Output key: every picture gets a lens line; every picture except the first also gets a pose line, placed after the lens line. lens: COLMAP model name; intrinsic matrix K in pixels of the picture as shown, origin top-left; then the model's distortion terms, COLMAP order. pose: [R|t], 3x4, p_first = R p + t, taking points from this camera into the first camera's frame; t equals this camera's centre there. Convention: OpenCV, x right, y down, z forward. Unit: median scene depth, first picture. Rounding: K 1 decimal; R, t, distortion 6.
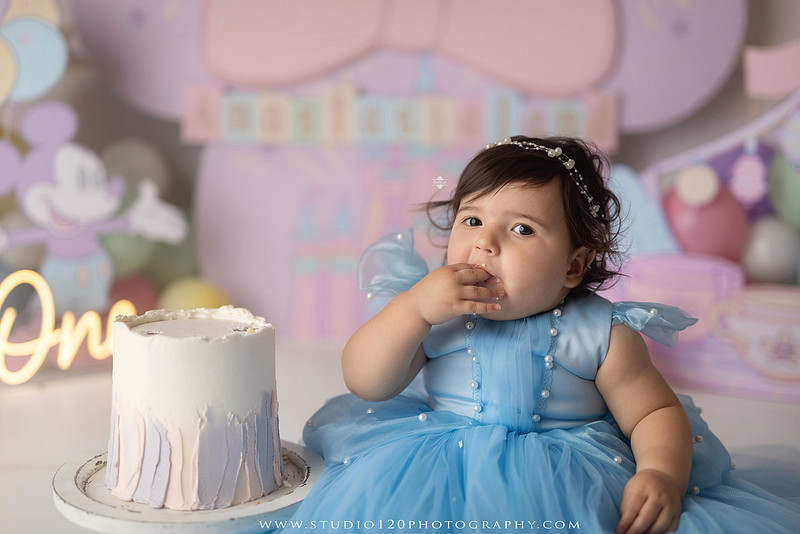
lens RADIAL K [[1054.3, 0, 400.7], [0, 1054.3, 265.7], [0, 0, 1]] dist [0.005784, 0.016417]
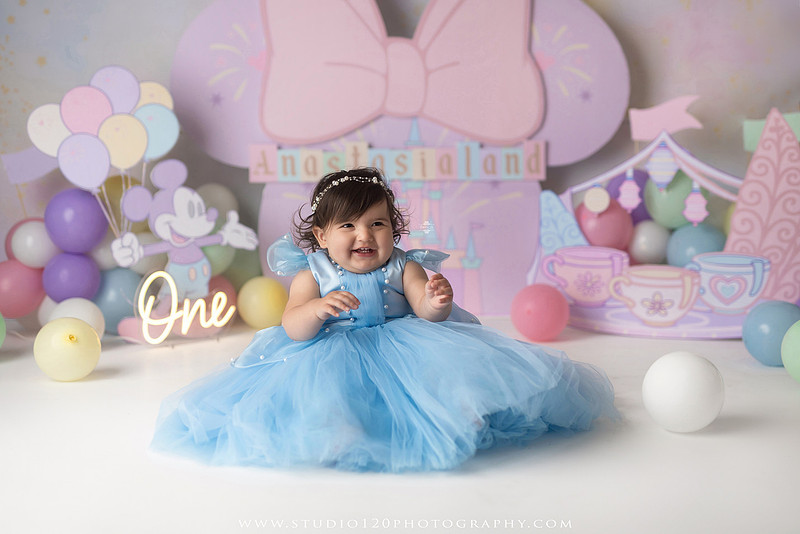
lens RADIAL K [[1019.4, 0, 415.0], [0, 1019.4, 265.5], [0, 0, 1]] dist [-0.005609, 0.007061]
pose [[0.998371, -0.035359, 0.044785, -0.051920], [0.036975, 0.998675, -0.035796, 0.061151], [-0.043460, 0.037393, 0.998355, -0.459924]]
